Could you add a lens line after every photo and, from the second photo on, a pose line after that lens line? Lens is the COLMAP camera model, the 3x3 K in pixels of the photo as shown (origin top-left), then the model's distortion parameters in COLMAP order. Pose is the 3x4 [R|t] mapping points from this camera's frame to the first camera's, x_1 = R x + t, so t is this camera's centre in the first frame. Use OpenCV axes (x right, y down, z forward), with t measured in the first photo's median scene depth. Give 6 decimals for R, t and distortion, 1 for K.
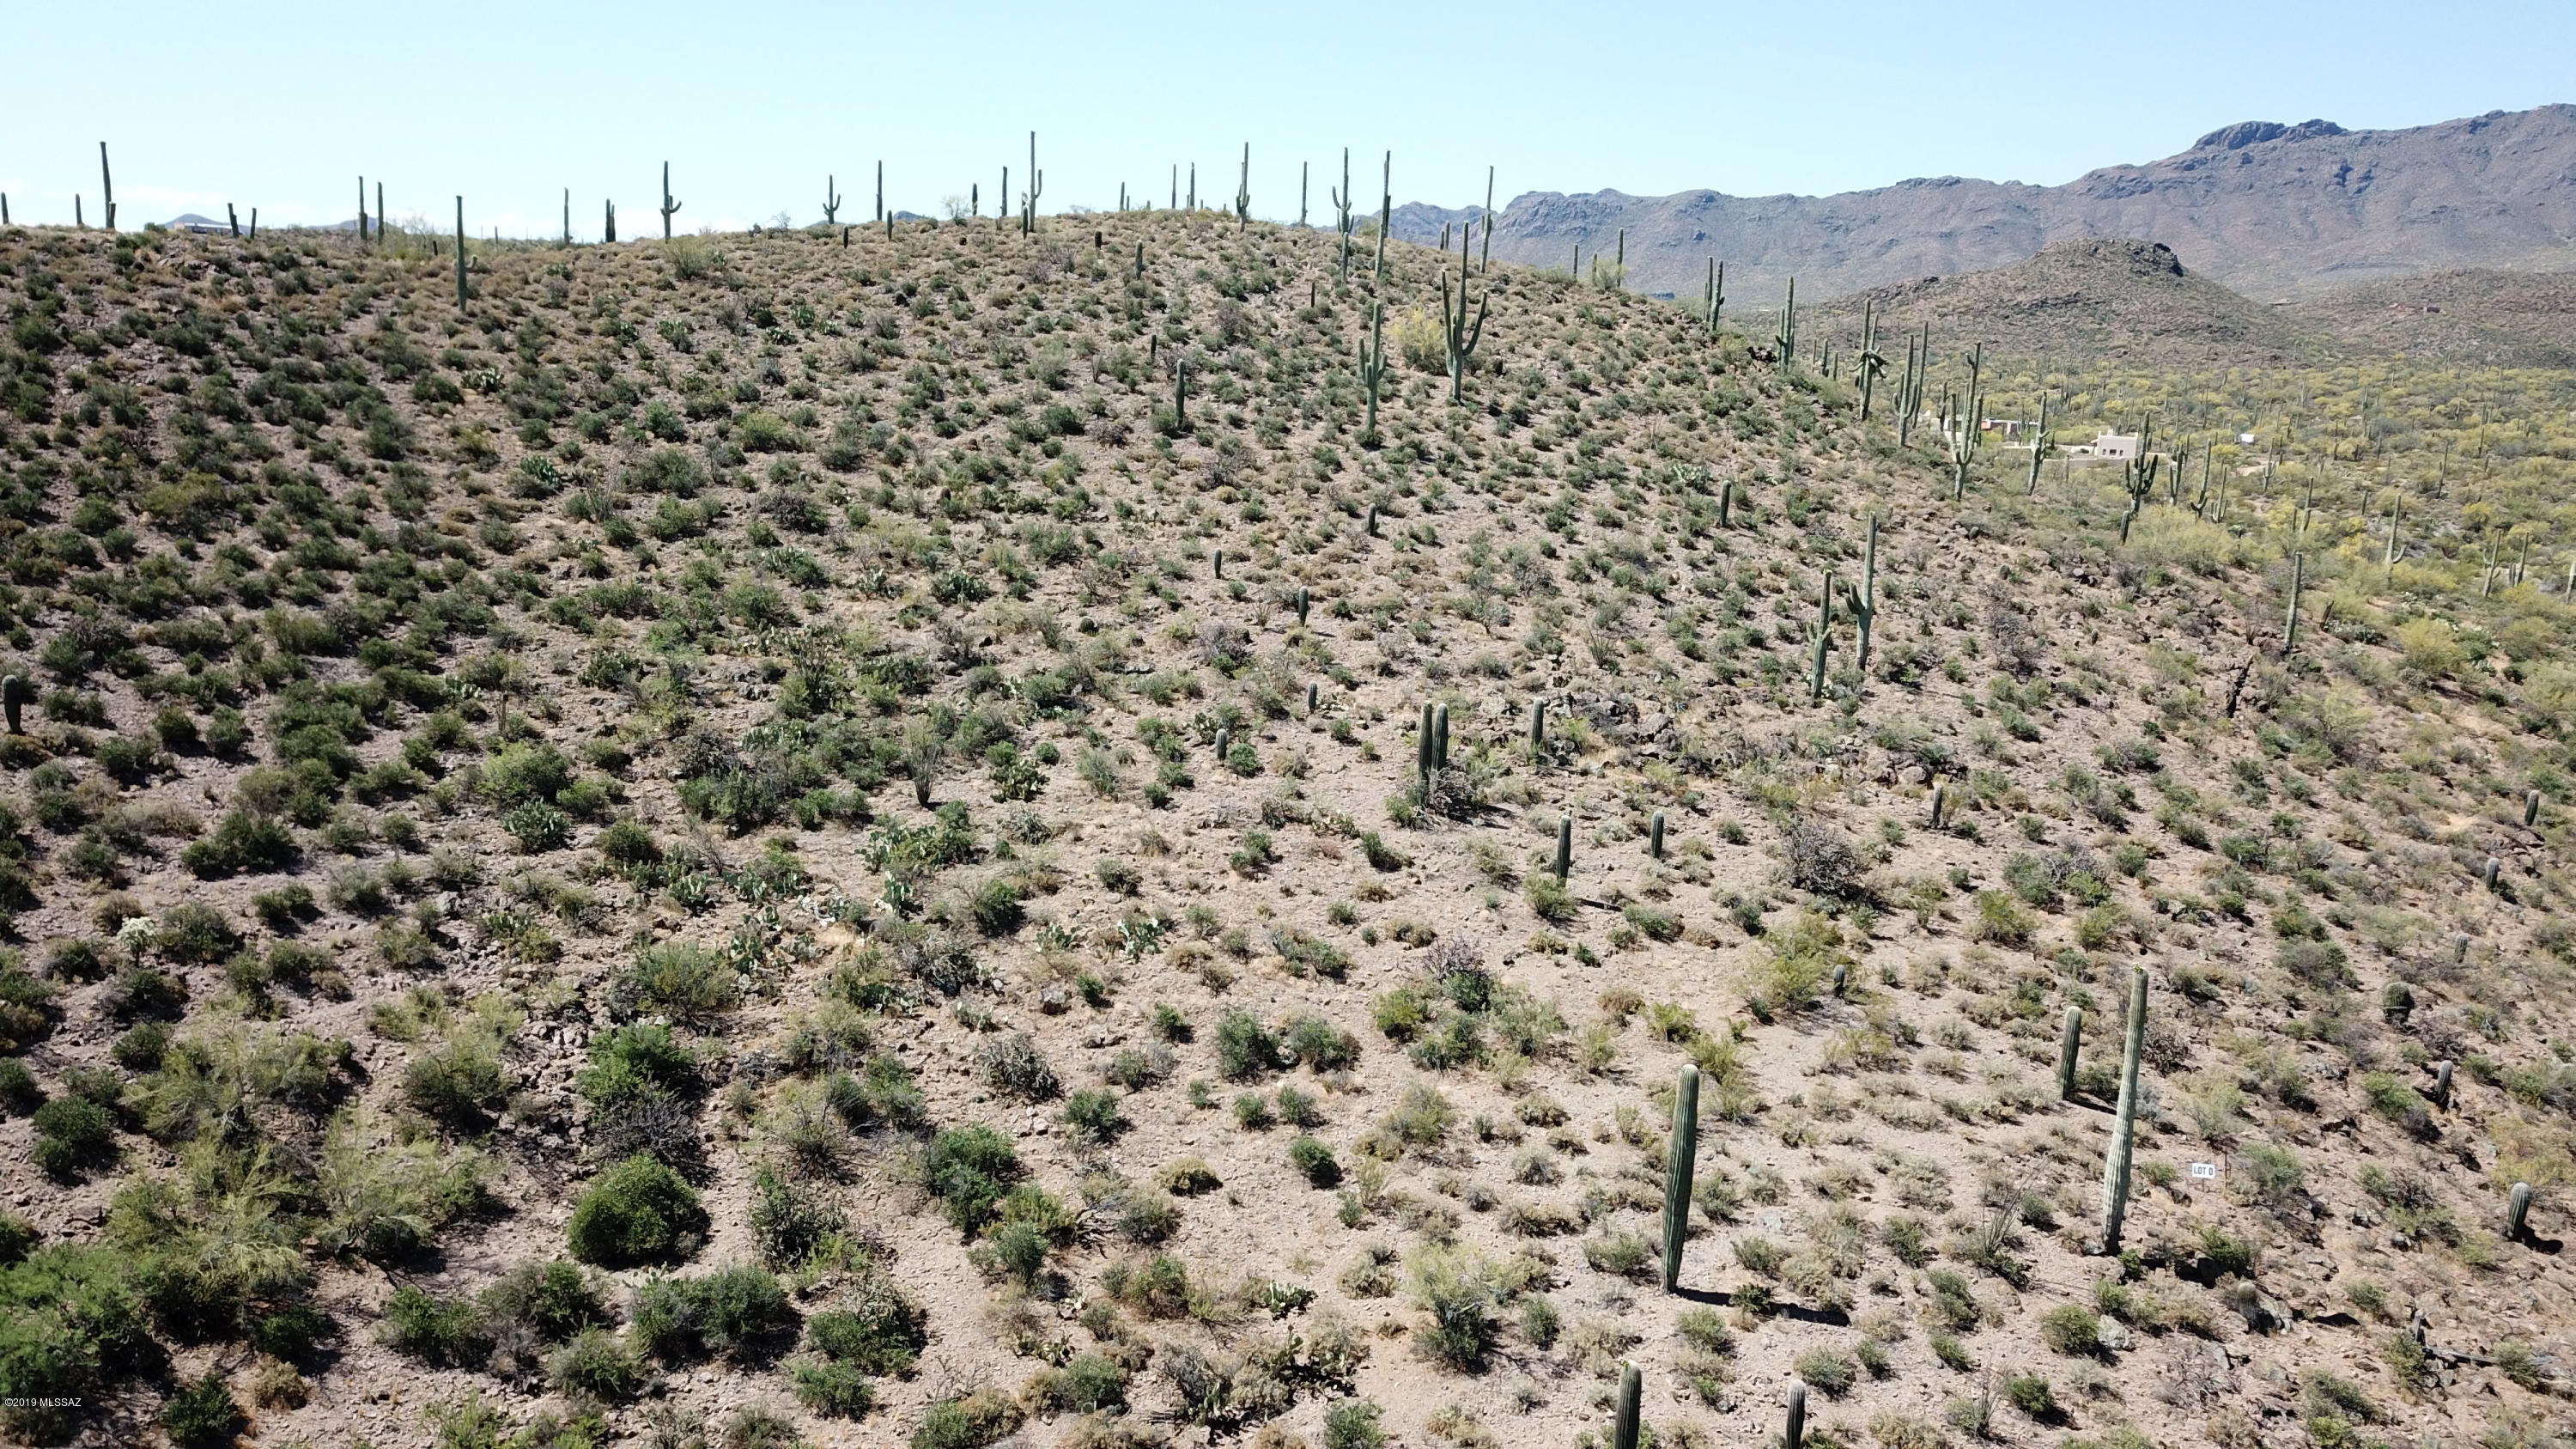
lens RADIAL K [[1963.1, 0, 1273.6], [0, 1963.1, 733.7], [0, 0, 1]] dist [0.008717, -0.000615]
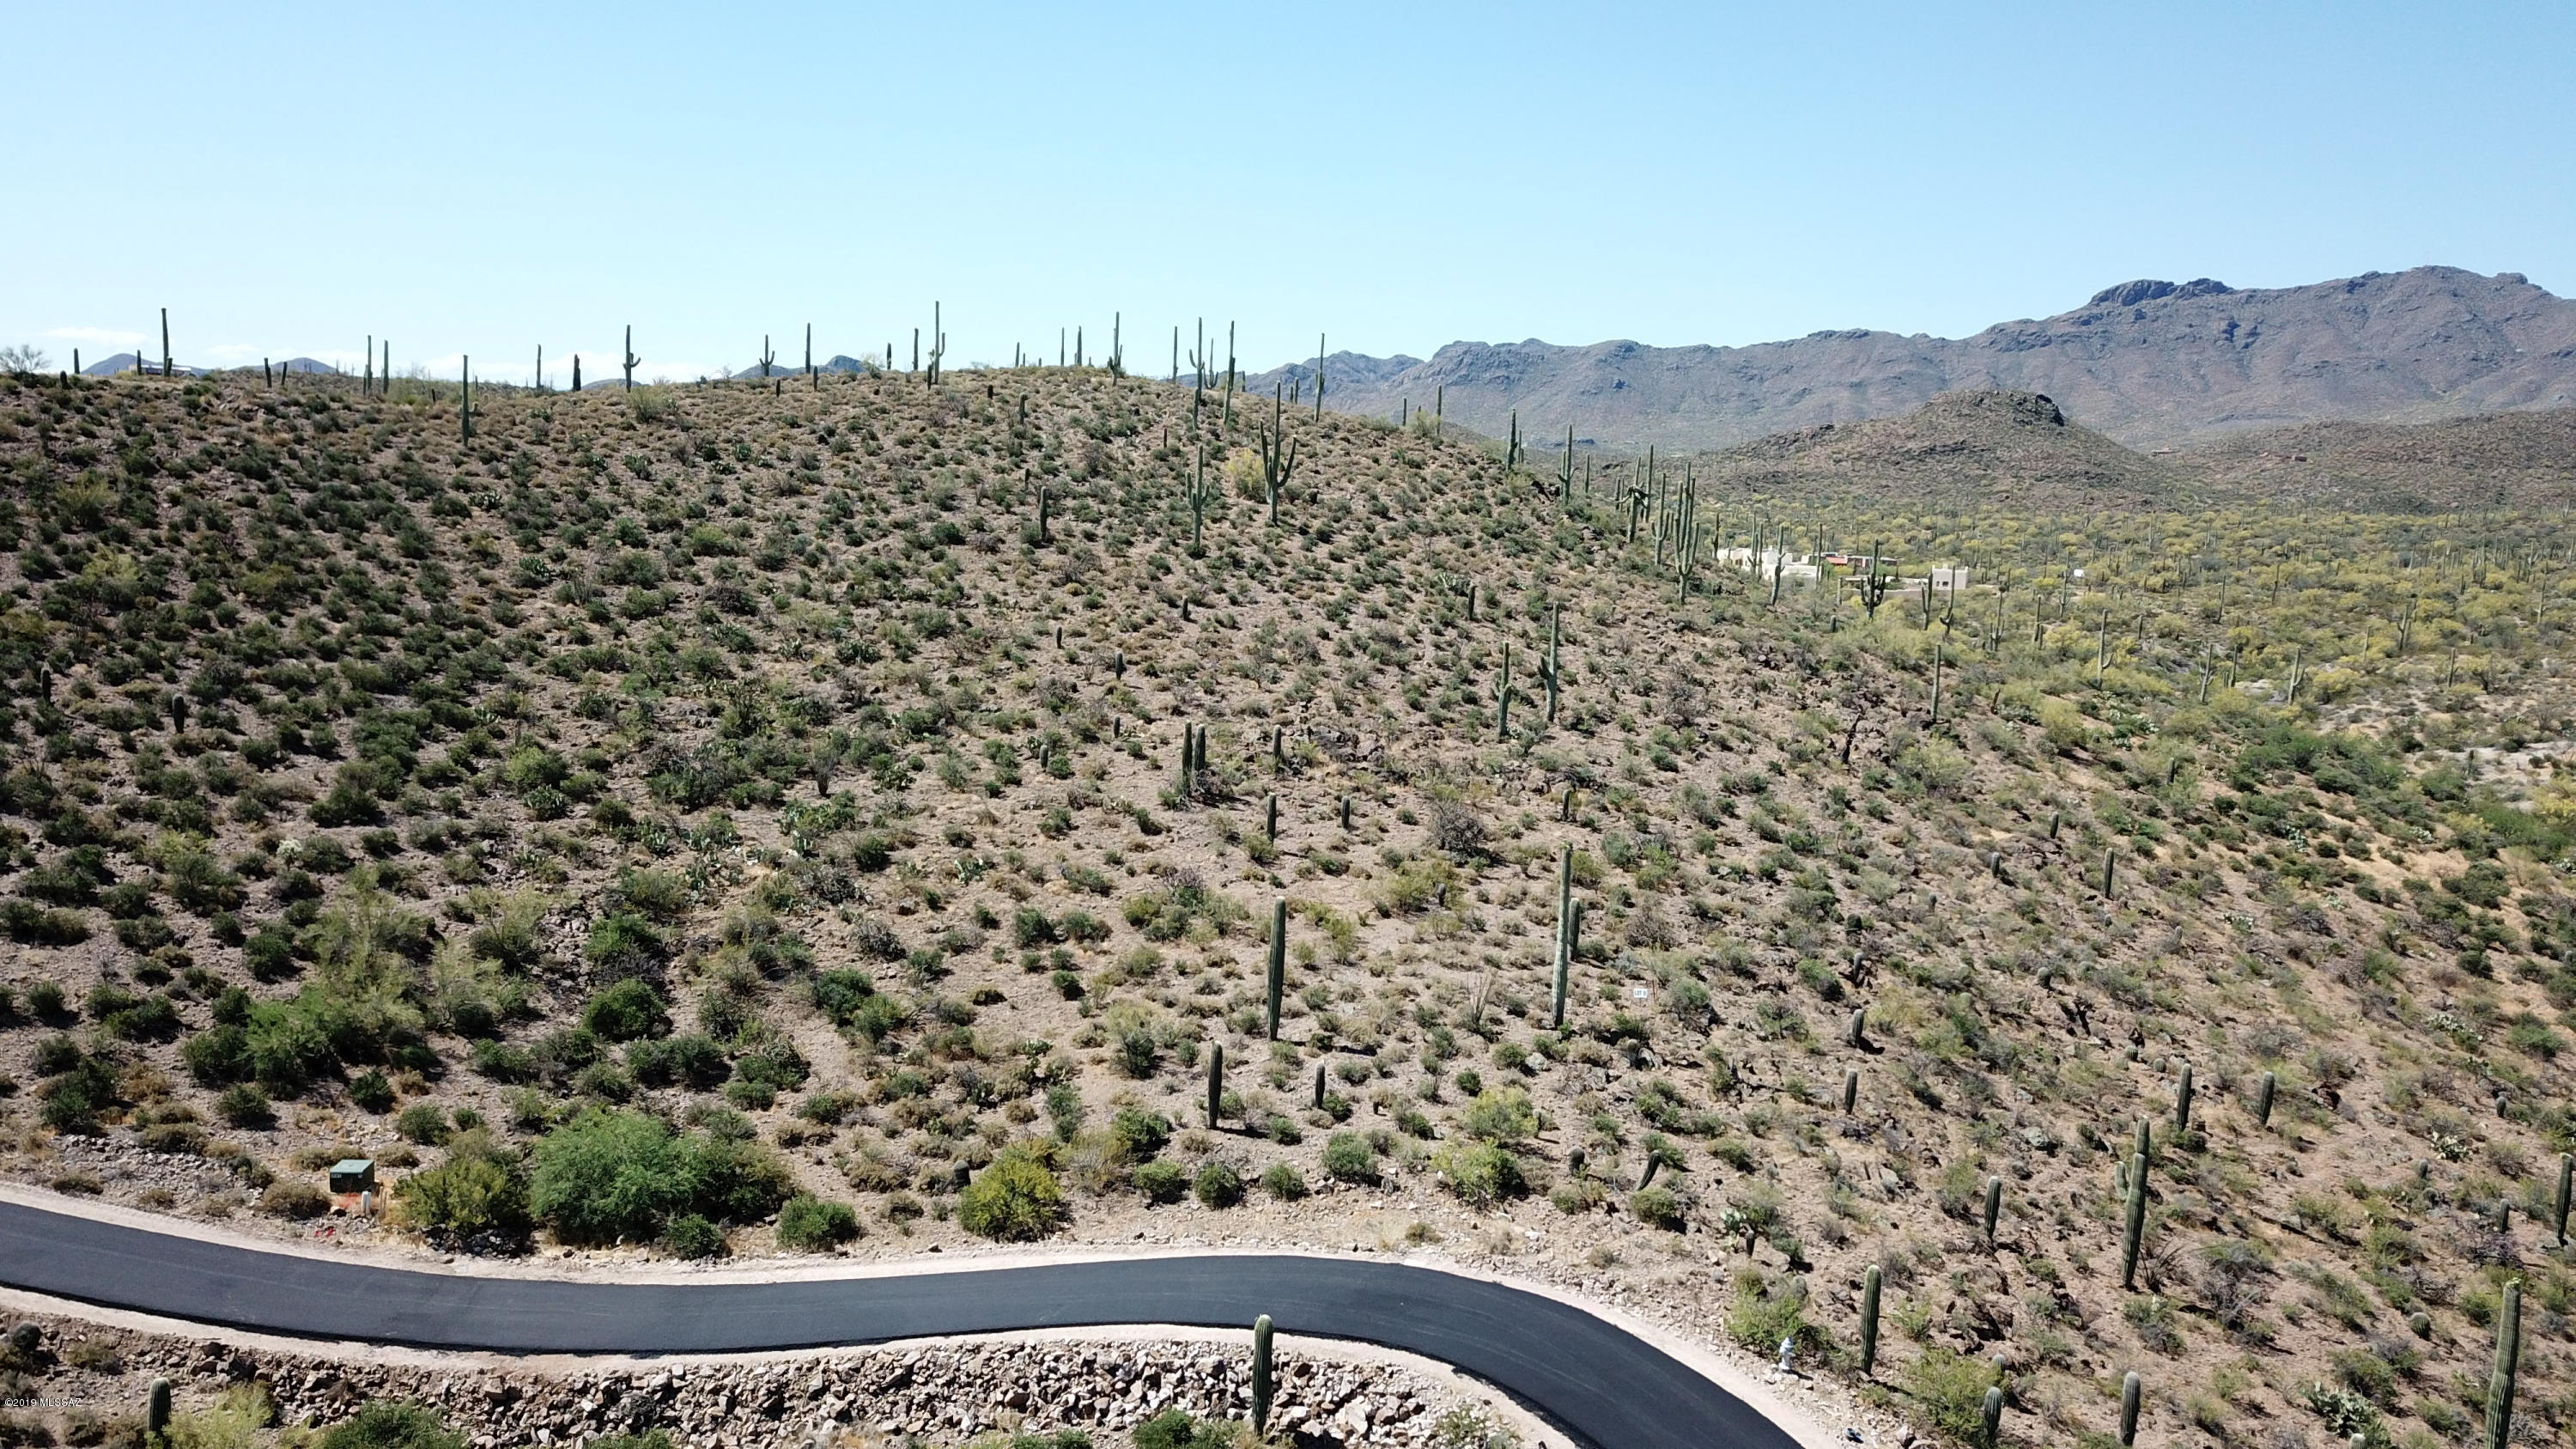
lens RADIAL K [[1963.1, 0, 1273.6], [0, 1963.1, 733.7], [0, 0, 1]] dist [0.008717, -0.000615]
pose [[0.999454, 0.000000, 0.033048, 0.067234], [0.002338, 0.997494, -0.070707, 0.065056], [-0.032965, 0.070746, 0.996950, -0.285616]]
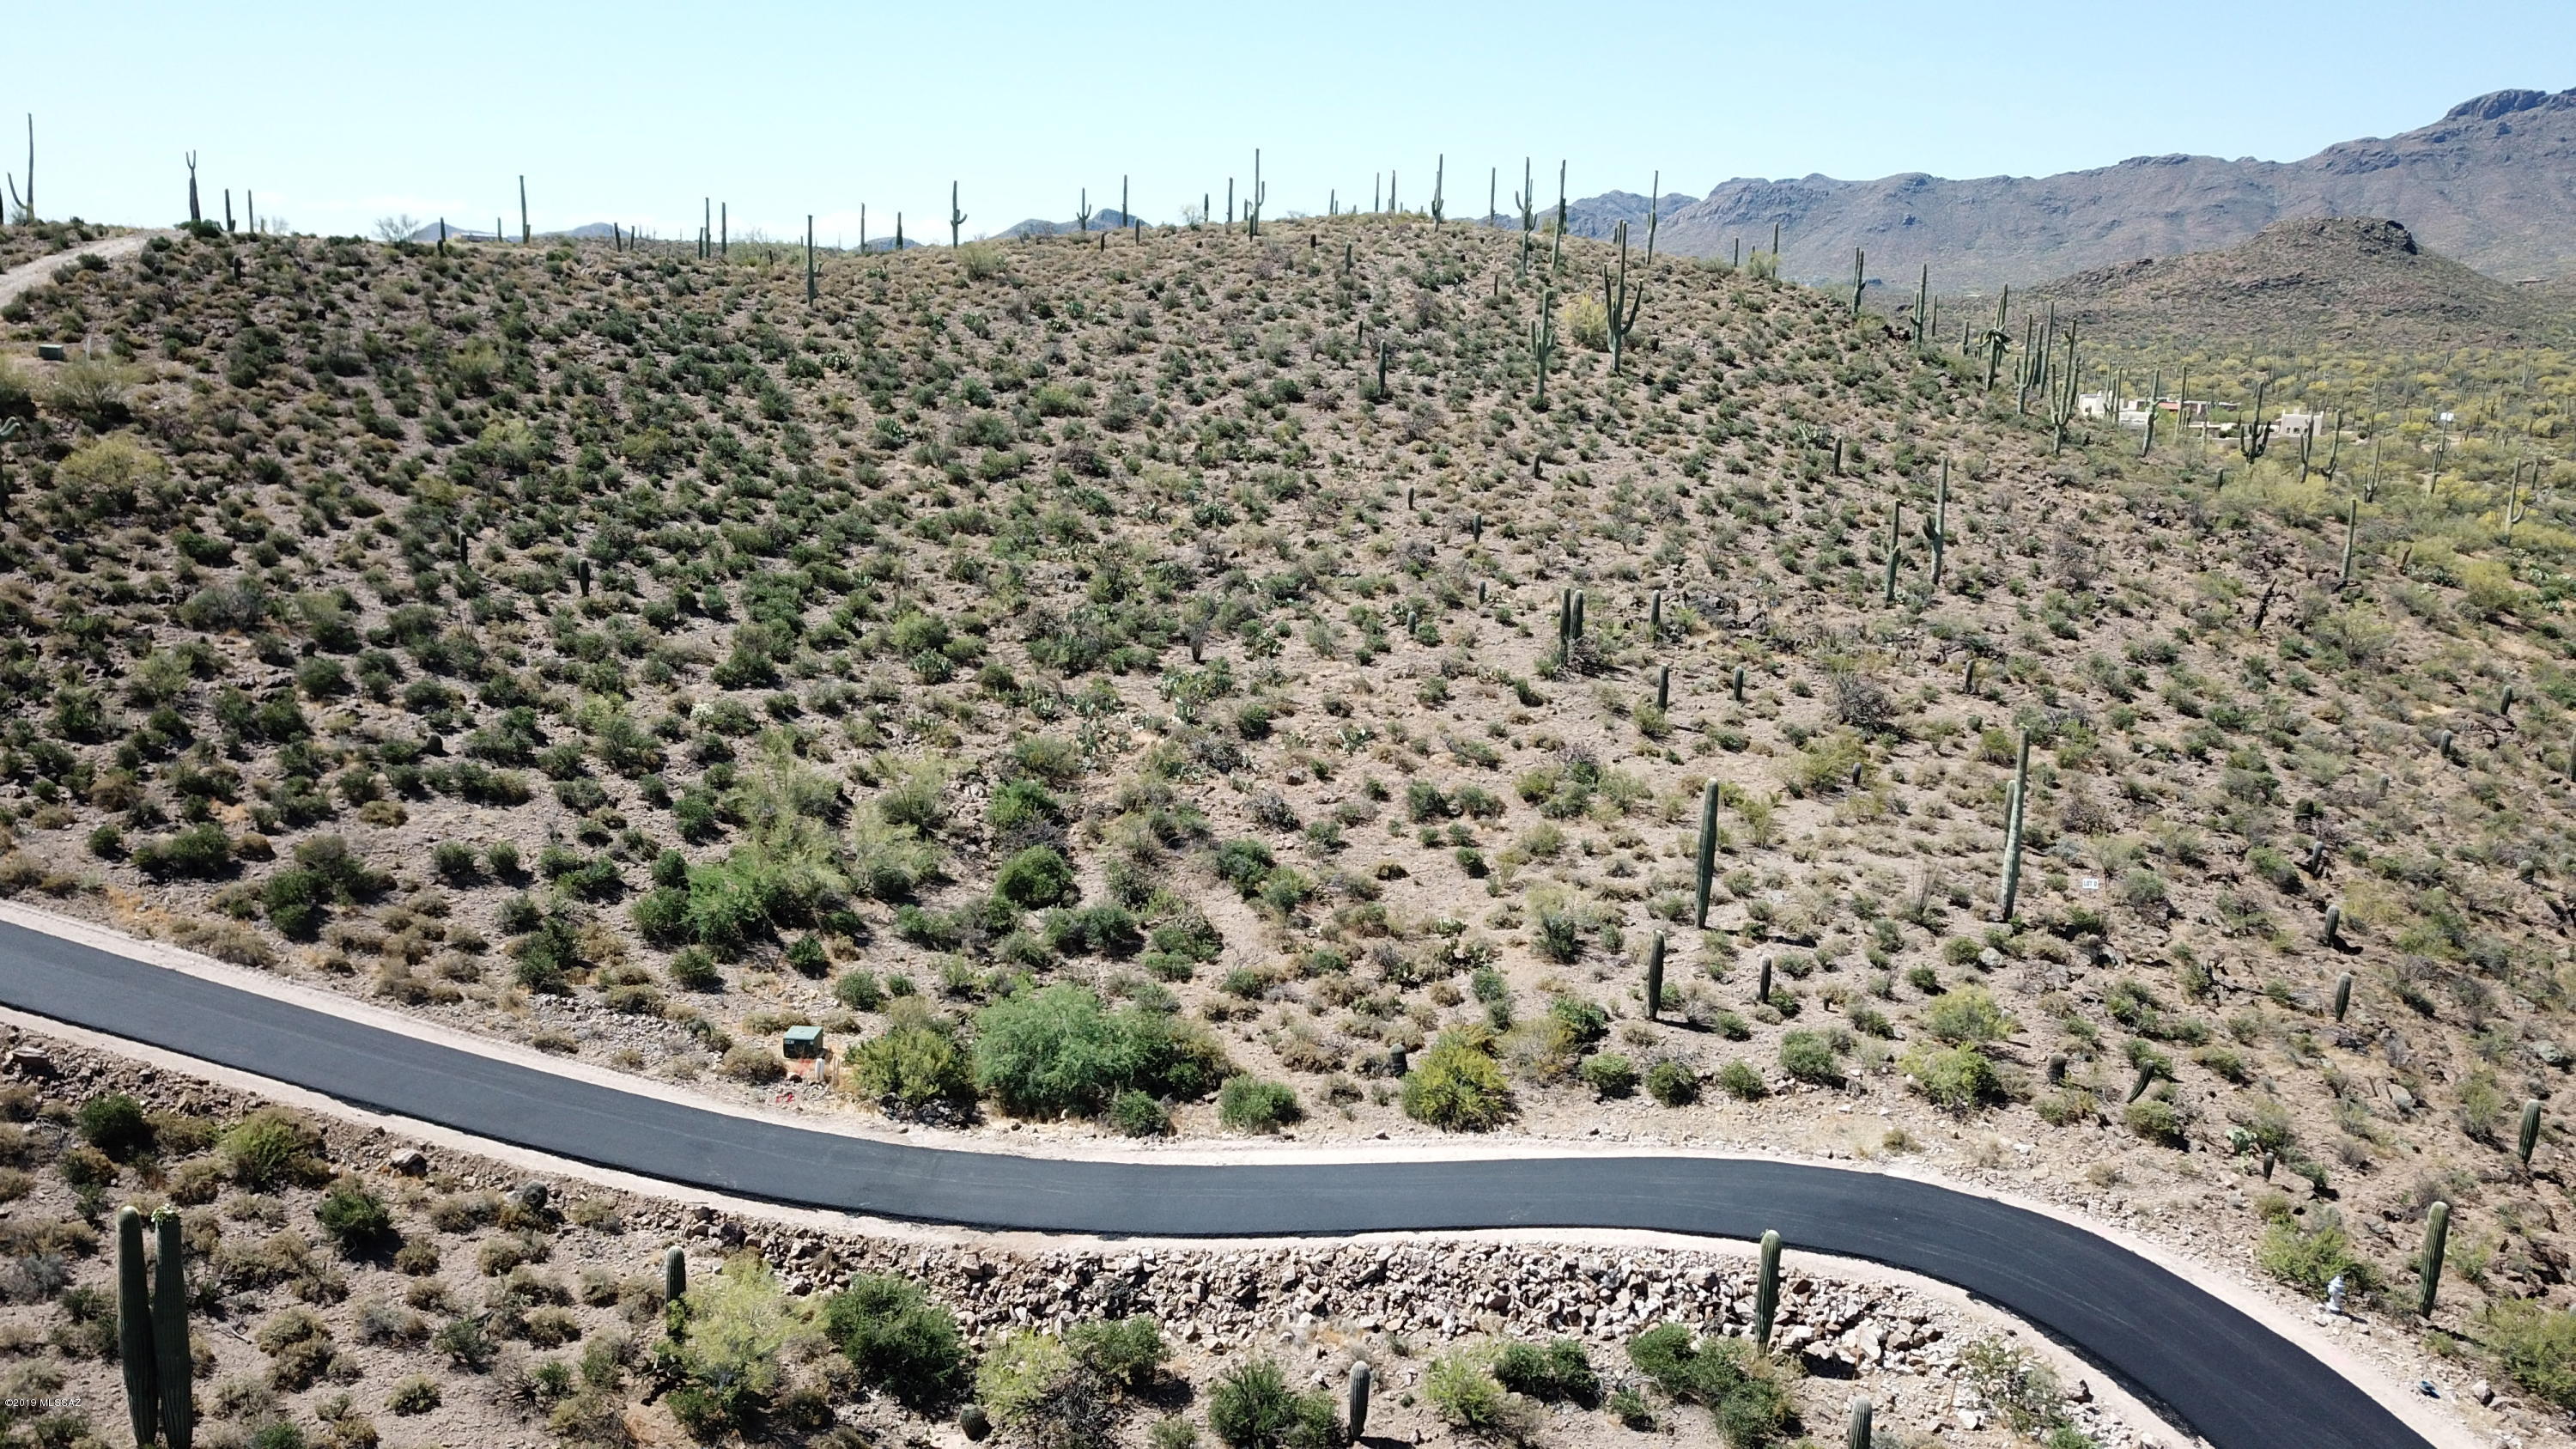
lens RADIAL K [[1964.4, 0, 1276.4], [0, 1964.4, 724.2], [0, 0, 1]] dist [0.019130, -0.009969]
pose [[0.995261, 0.009438, -0.096780, 0.008016], [-0.009557, 0.999954, -0.000767, 0.057472], [0.096768, 0.001688, 0.995306, -0.257894]]
